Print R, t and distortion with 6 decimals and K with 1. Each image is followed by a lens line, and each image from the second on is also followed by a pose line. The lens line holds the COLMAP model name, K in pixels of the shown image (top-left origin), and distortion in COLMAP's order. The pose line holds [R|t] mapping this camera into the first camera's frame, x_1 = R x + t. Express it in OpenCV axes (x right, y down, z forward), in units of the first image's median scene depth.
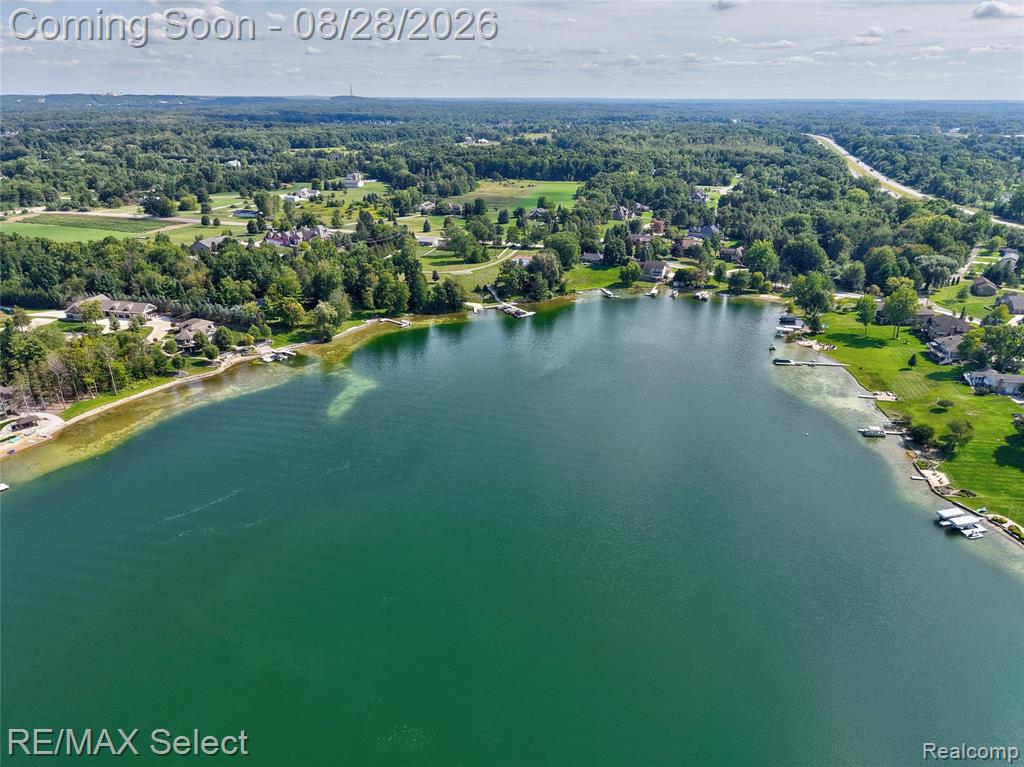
lens RADIAL K [[685.5, 0, 512.0], [0, 685.5, 383.5], [0, 0, 1]] dist [0.017241, -0.021785]
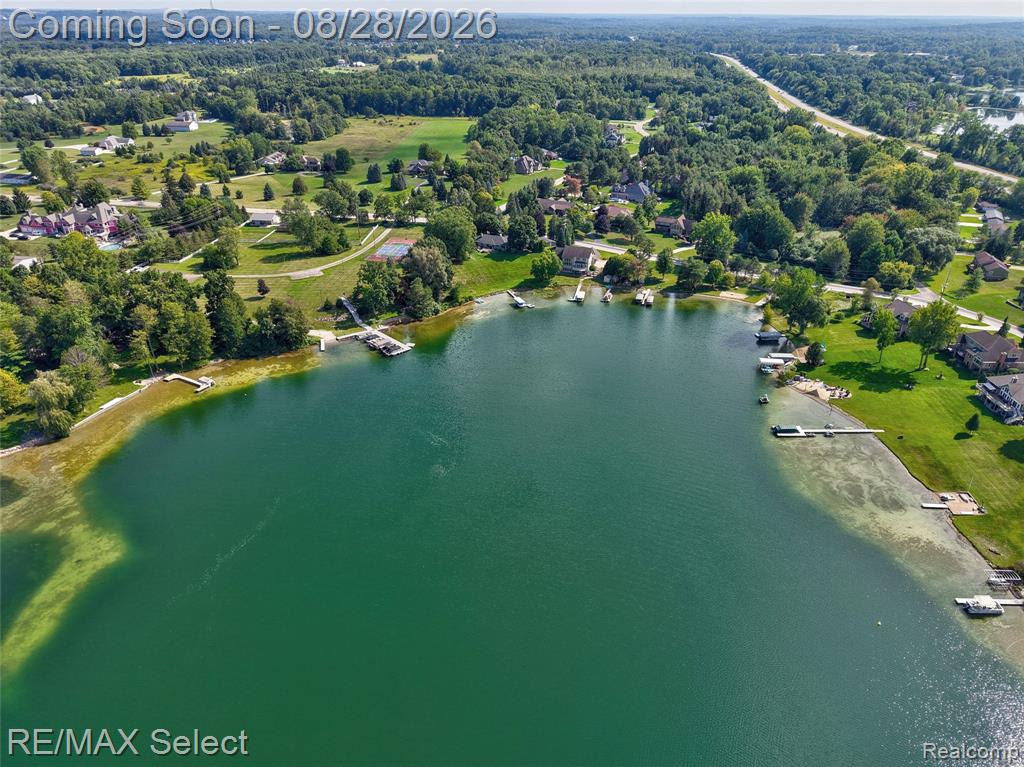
lens RADIAL K [[713.9, 0, 512.0], [0, 713.9, 383.5], [0, 0, 1]] dist [0.007869, -0.004880]
pose [[0.989428, -0.065053, 0.129615, 0.021152], [0.053871, 0.994664, 0.087989, -0.070467], [-0.134647, -0.080076, 0.987653, 0.166491]]
